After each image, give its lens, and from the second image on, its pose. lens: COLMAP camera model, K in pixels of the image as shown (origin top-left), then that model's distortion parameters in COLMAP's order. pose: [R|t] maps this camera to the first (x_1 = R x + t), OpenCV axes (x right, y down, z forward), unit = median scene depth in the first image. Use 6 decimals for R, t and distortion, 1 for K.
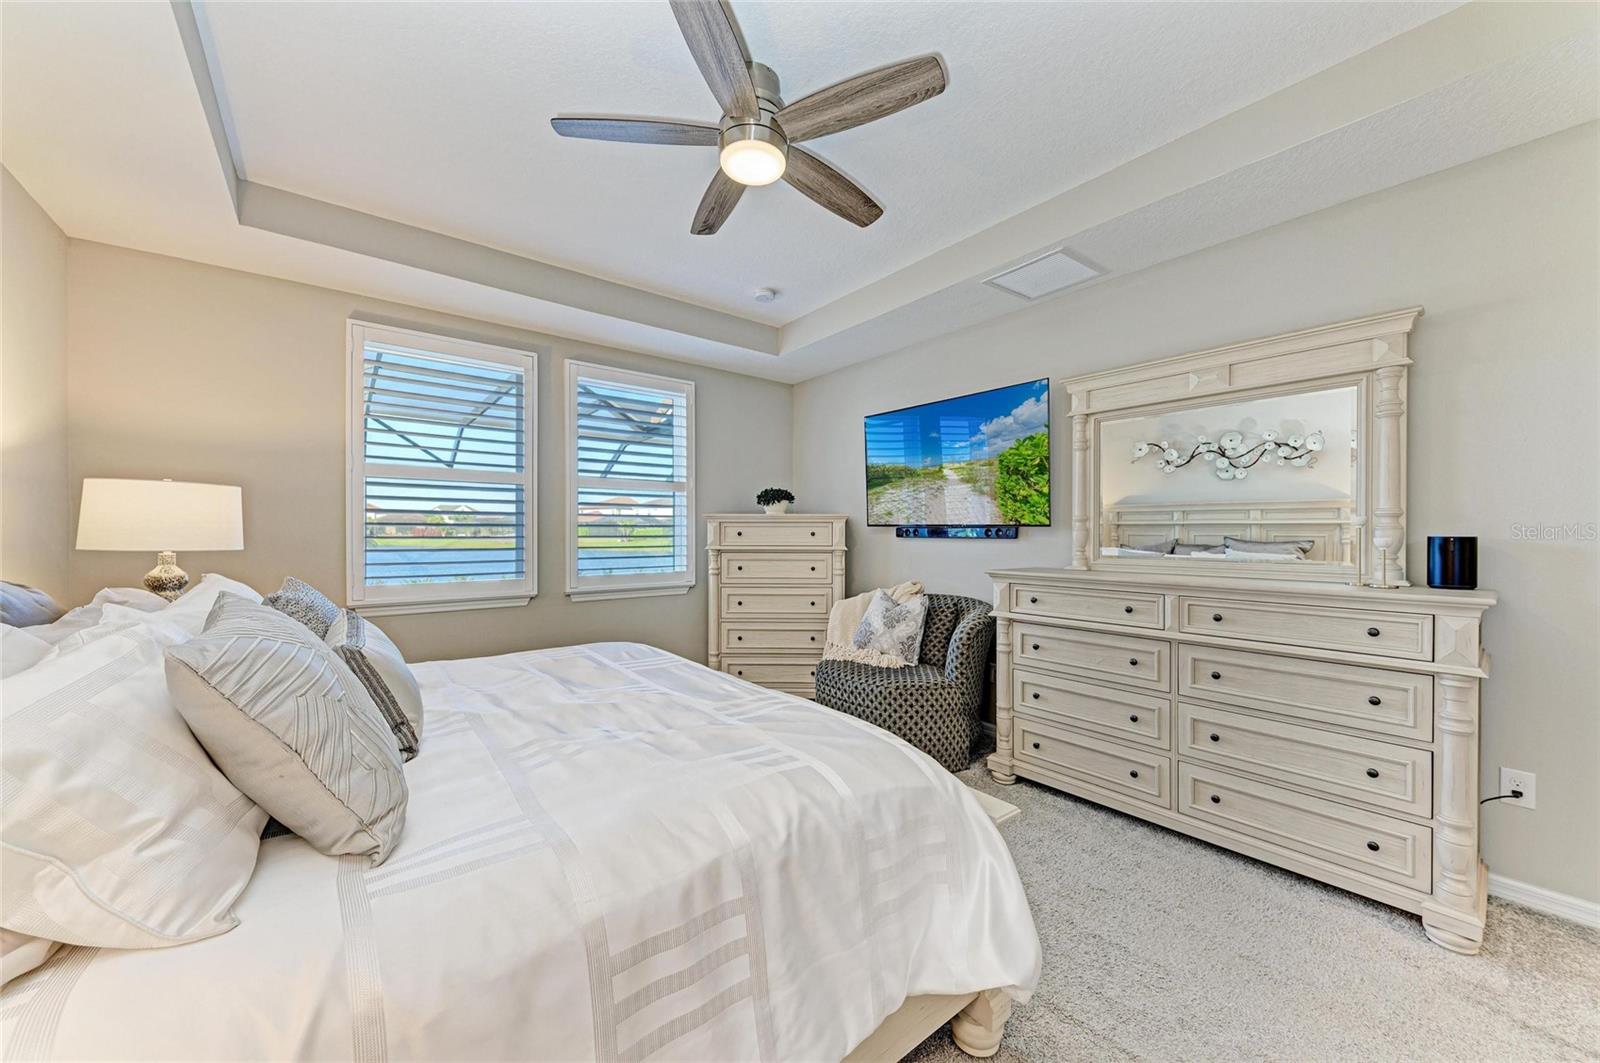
lens RADIAL K [[577.0, 0, 800.0], [0, 577.0, 531.5], [0, 0, 1]] dist [0.002963, -0.000367]
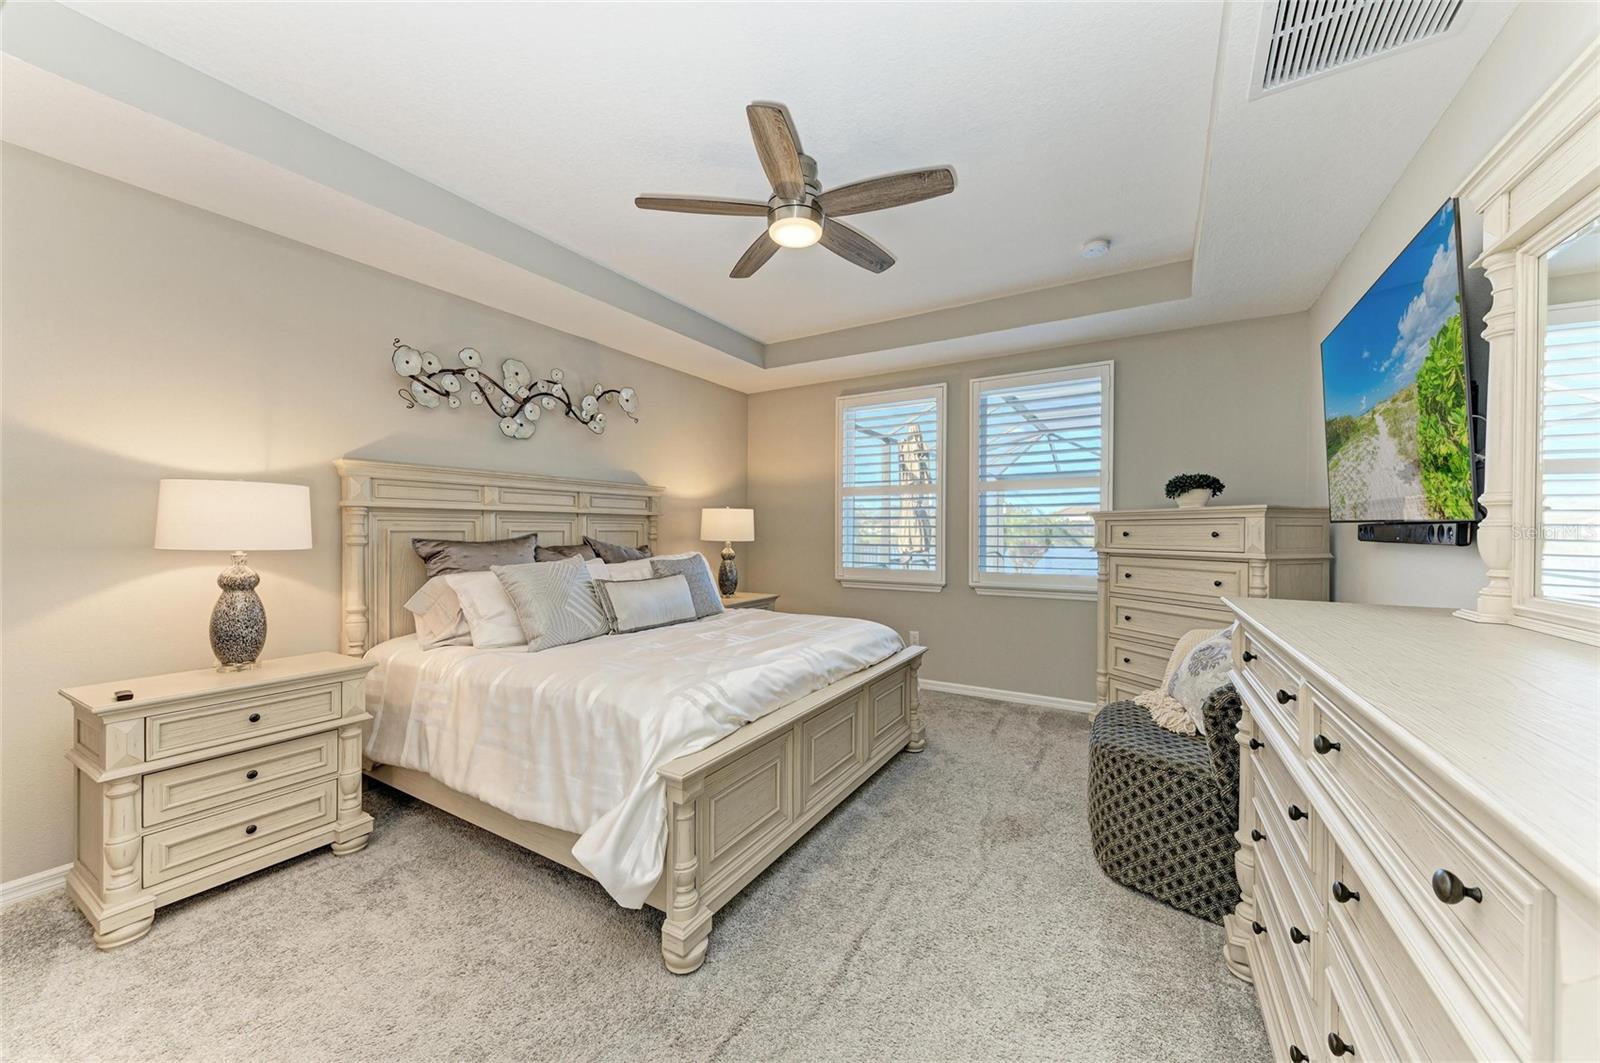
lens RADIAL K [[577.0, 0, 800.0], [0, 577.0, 531.5], [0, 0, 1]] dist [0.002963, -0.000367]
pose [[0.345186, -0.000358, -0.938534, 0.614895], [0.002716, 0.999996, 0.000618, -0.001690], [0.938530, -0.002763, 0.345186, 0.329893]]
